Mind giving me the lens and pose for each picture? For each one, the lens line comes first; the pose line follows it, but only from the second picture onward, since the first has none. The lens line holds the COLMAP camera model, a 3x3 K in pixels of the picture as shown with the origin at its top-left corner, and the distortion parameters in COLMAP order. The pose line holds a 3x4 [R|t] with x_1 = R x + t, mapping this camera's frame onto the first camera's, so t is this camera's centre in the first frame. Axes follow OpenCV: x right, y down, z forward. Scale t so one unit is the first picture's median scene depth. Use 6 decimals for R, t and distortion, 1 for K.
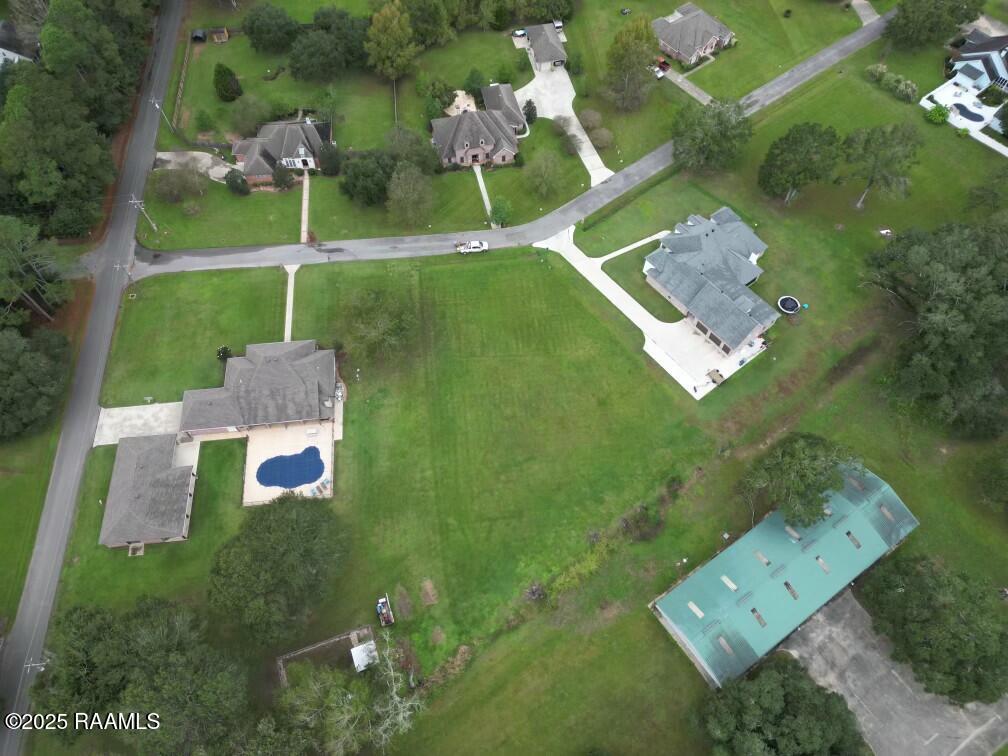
lens RADIAL K [[699.1, 0, 504.0], [0, 699.1, 378.0], [0, 0, 1]] dist [0.072133, -0.069469]
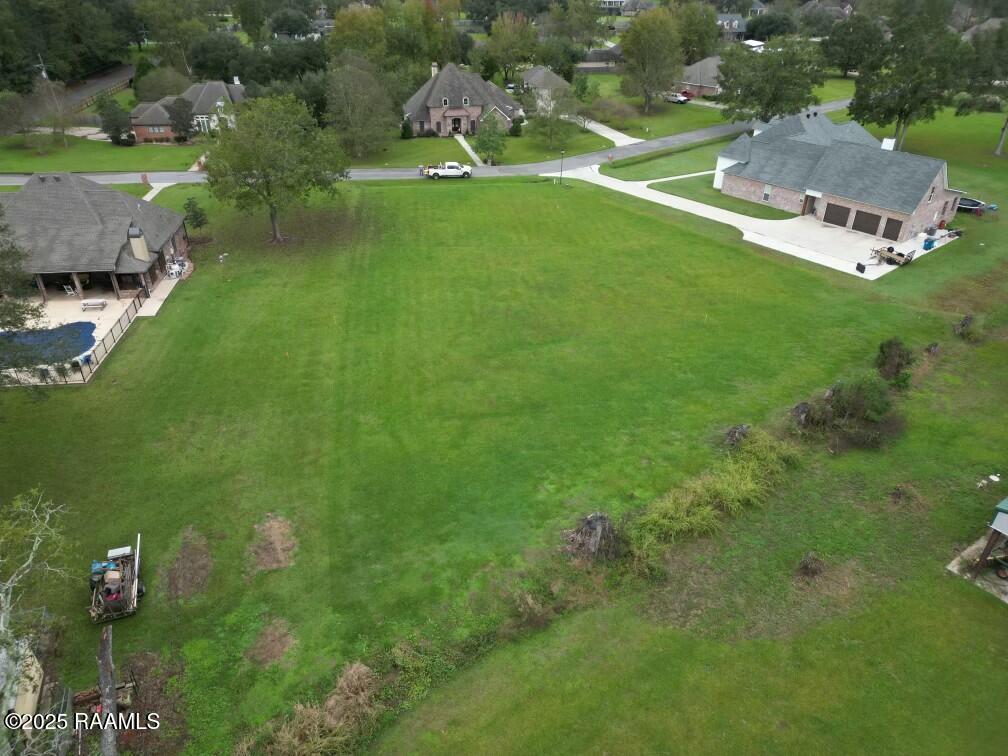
lens RADIAL K [[706.0, 0, 504.0], [0, 706.0, 378.0], [0, 0, 1]] dist [0.031345, -0.002639]
pose [[0.999890, -0.001042, 0.014767, -0.002686], [0.007897, 0.881270, -0.472548, 0.350278], [-0.012521, 0.472613, 0.881181, 0.591529]]
